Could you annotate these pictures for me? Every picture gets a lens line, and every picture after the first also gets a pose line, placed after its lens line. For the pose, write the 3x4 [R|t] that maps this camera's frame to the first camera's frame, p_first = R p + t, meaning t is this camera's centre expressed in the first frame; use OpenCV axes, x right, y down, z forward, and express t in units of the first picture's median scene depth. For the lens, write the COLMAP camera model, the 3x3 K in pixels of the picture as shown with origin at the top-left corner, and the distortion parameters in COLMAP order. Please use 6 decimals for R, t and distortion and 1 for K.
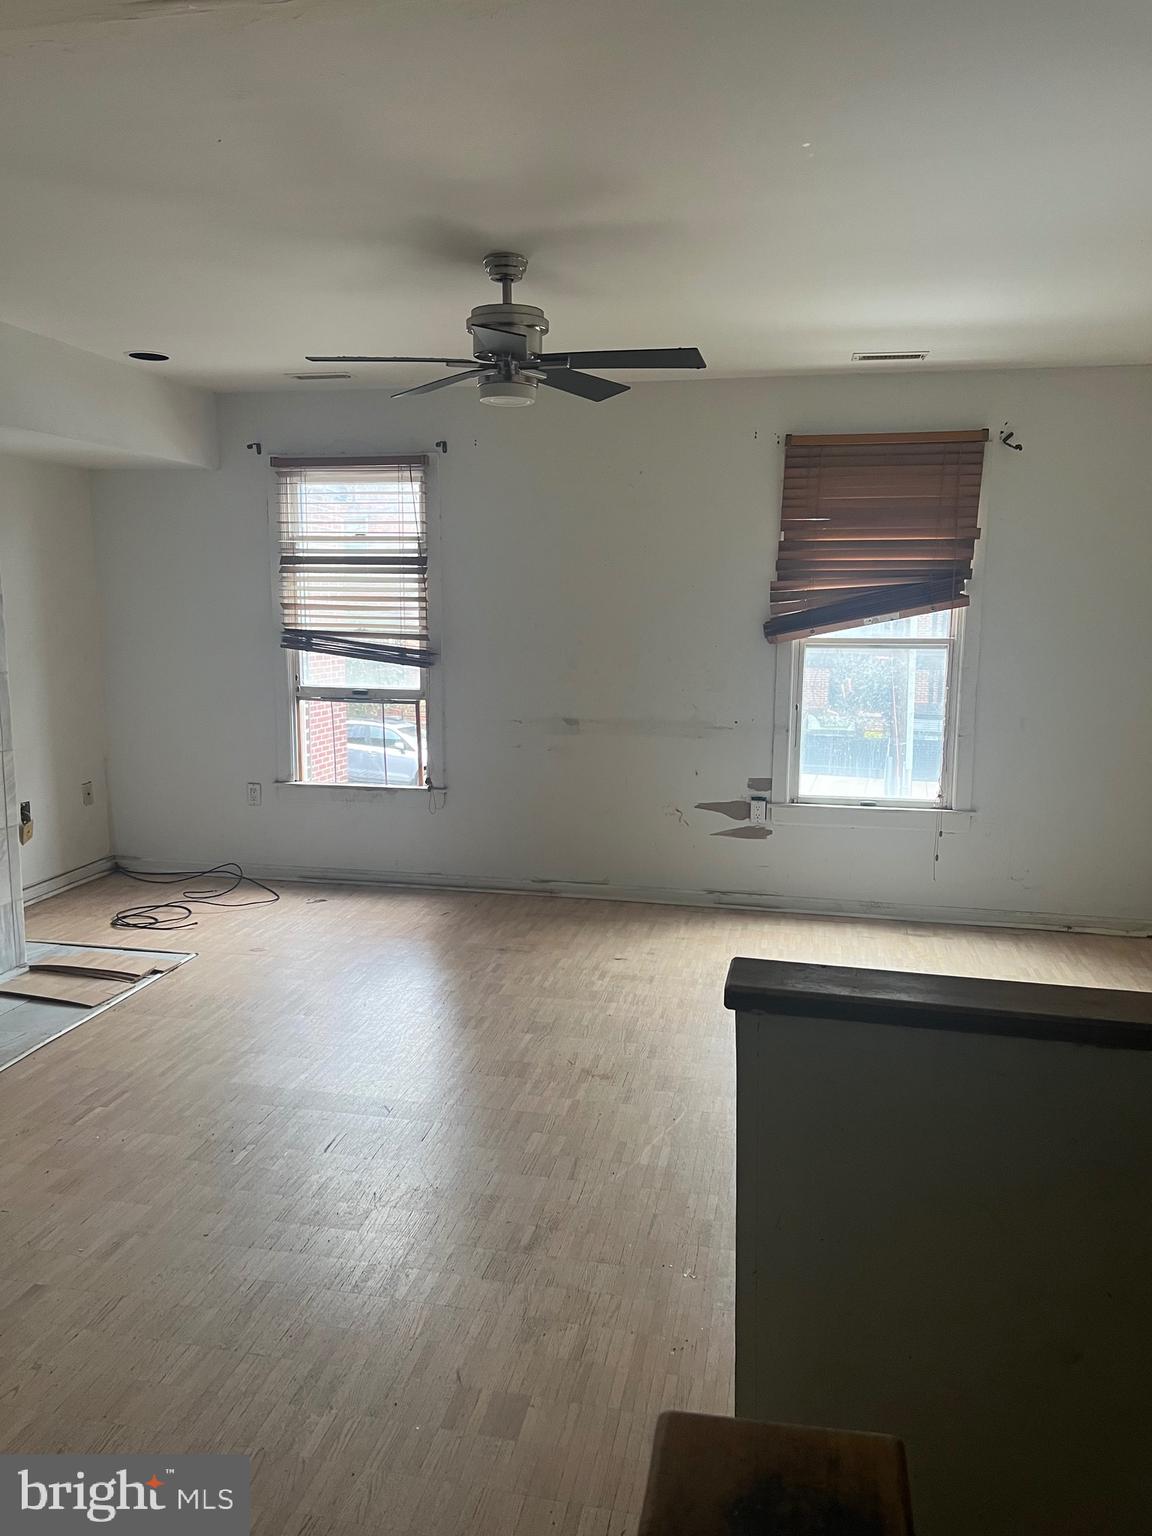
lens RADIAL K [[1158.1, 0, 554.2], [0, 1158.1, 772.6], [0, 0, 1]] dist [0.043753, -0.031694]
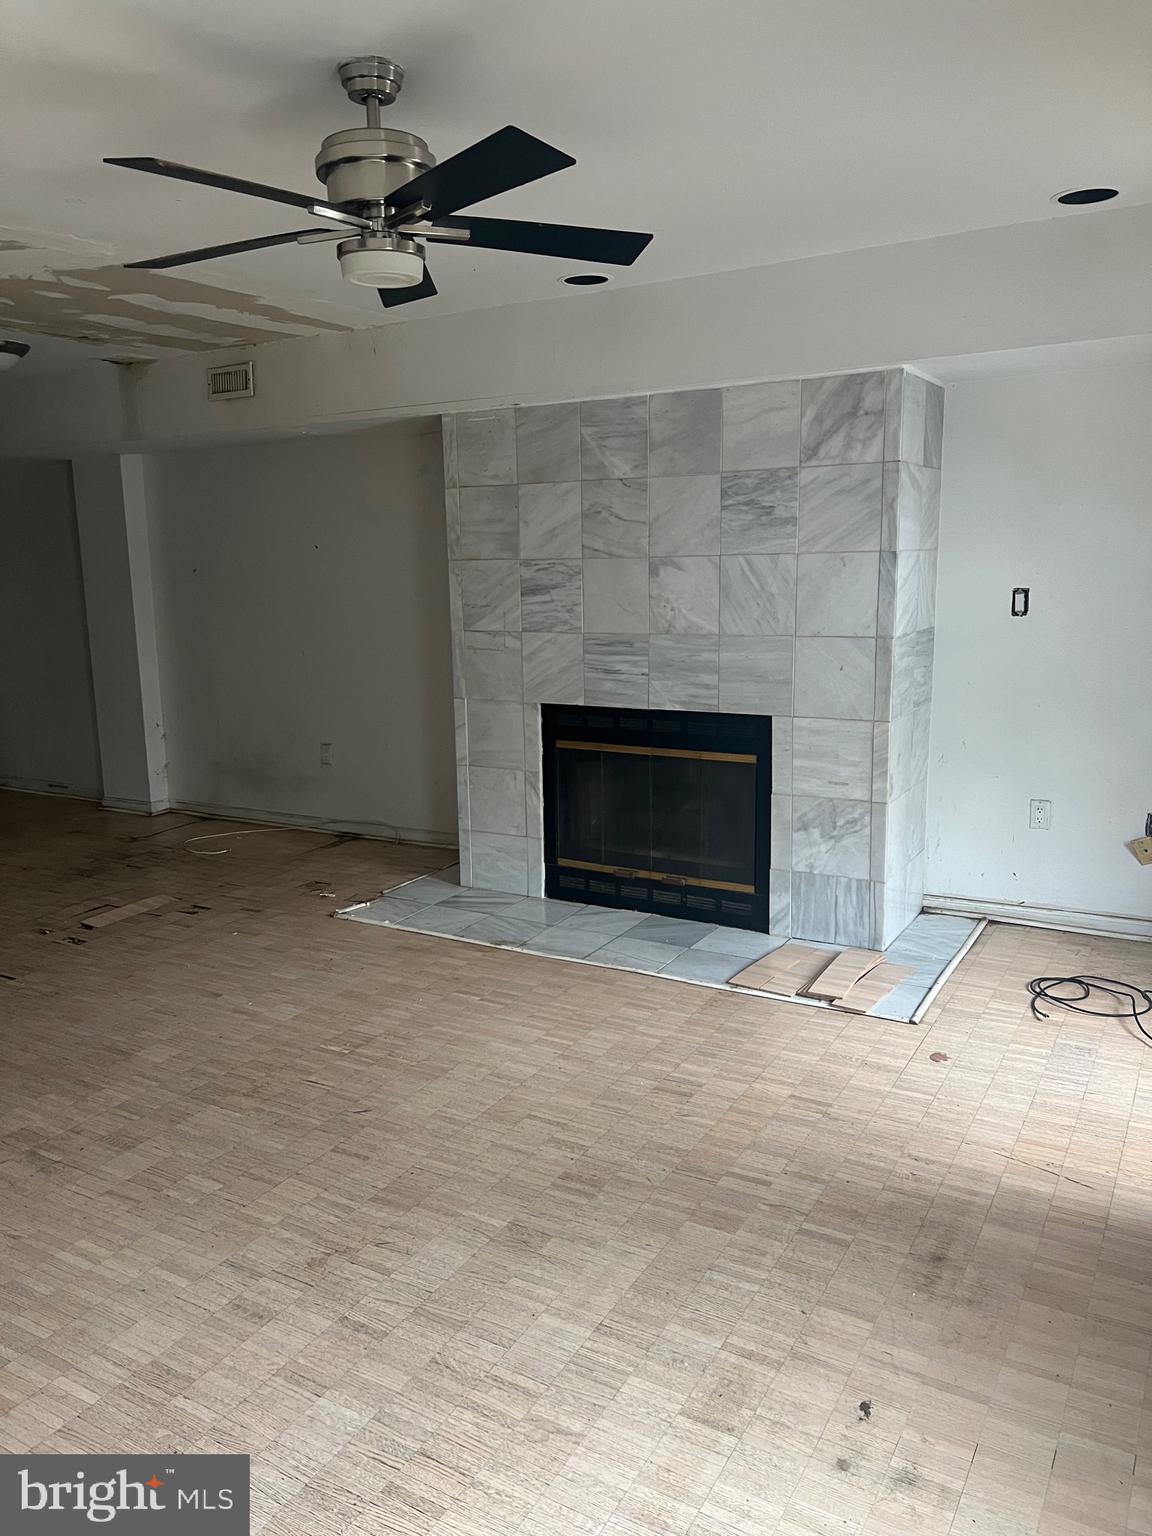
lens RADIAL K [[1158.1, 0, 577.0], [0, 1158.1, 769.1], [0, 0, 1]] dist [0.043753, -0.031694]
pose [[-0.311834, 0.178509, -0.933217, 0.404648], [-0.121136, 0.966708, 0.225393, -0.136808], [0.942383, 0.183331, -0.279828, 0.876279]]
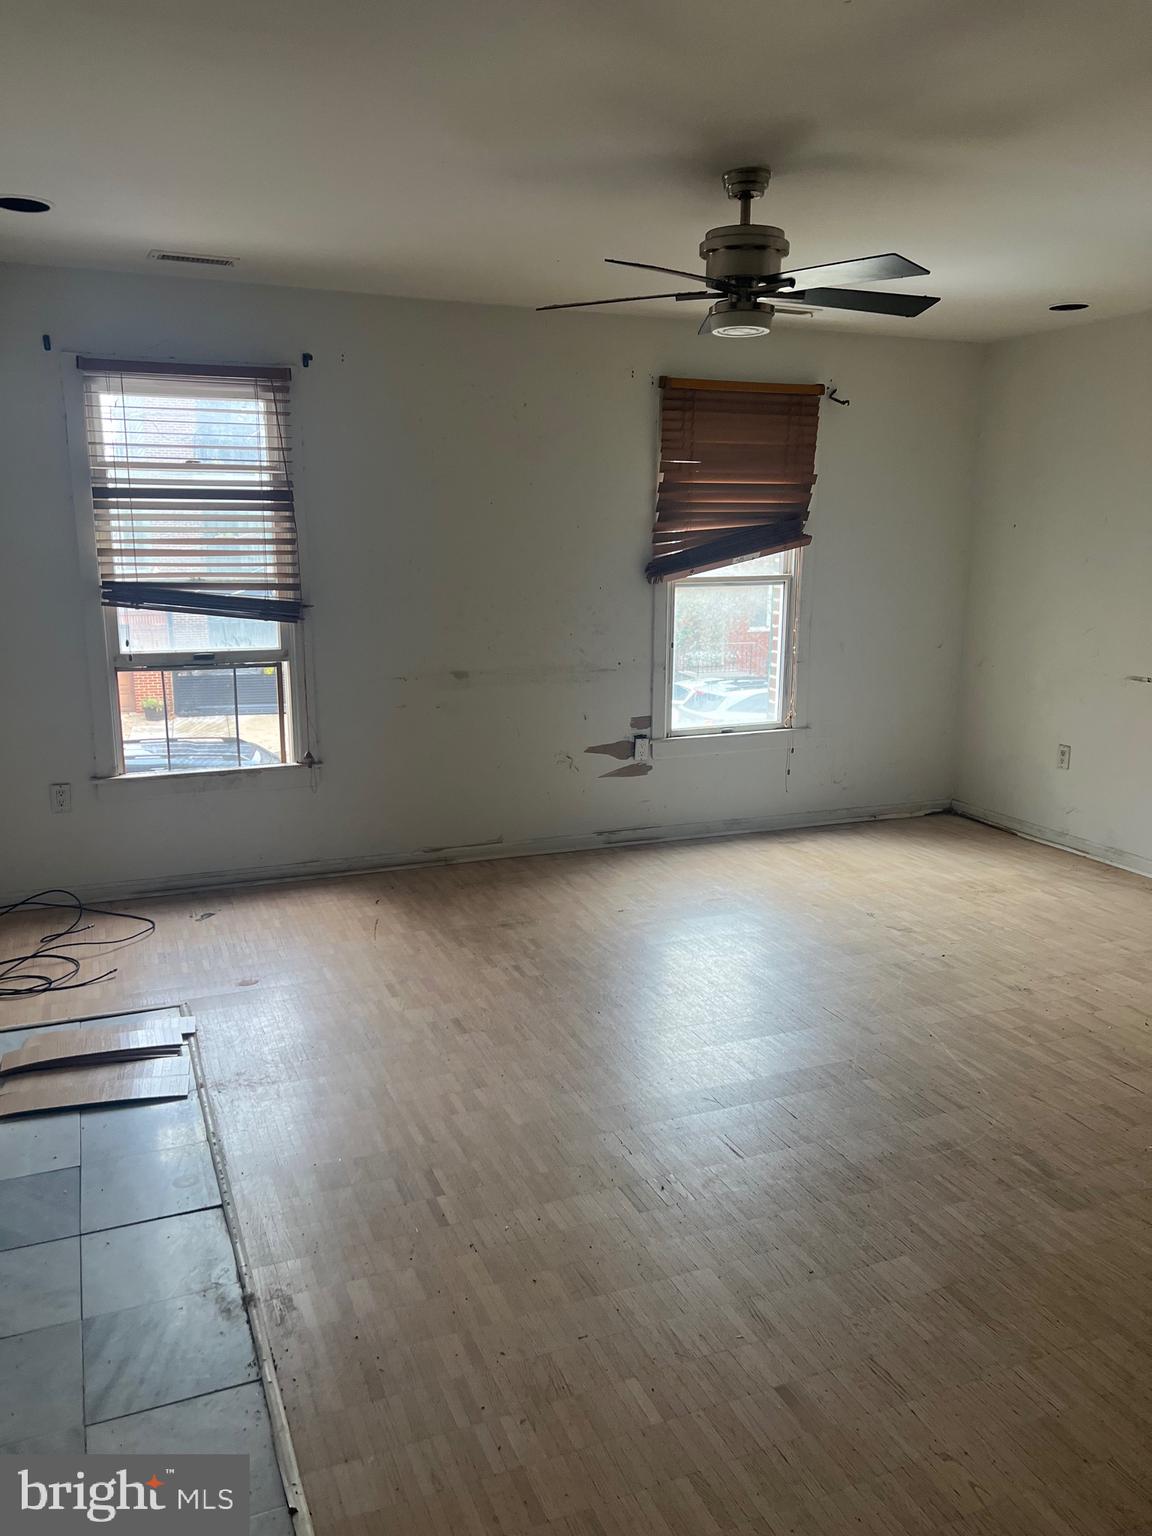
lens RADIAL K [[1158.1, 0, 570.7], [0, 1158.1, 771.8], [0, 0, 1]] dist [0.043753, -0.031694]
pose [[0.825051, -0.118247, 0.552548, -0.456319], [0.087519, 0.992800, 0.081781, -0.036432], [-0.558240, -0.019115, 0.829460, 0.188995]]
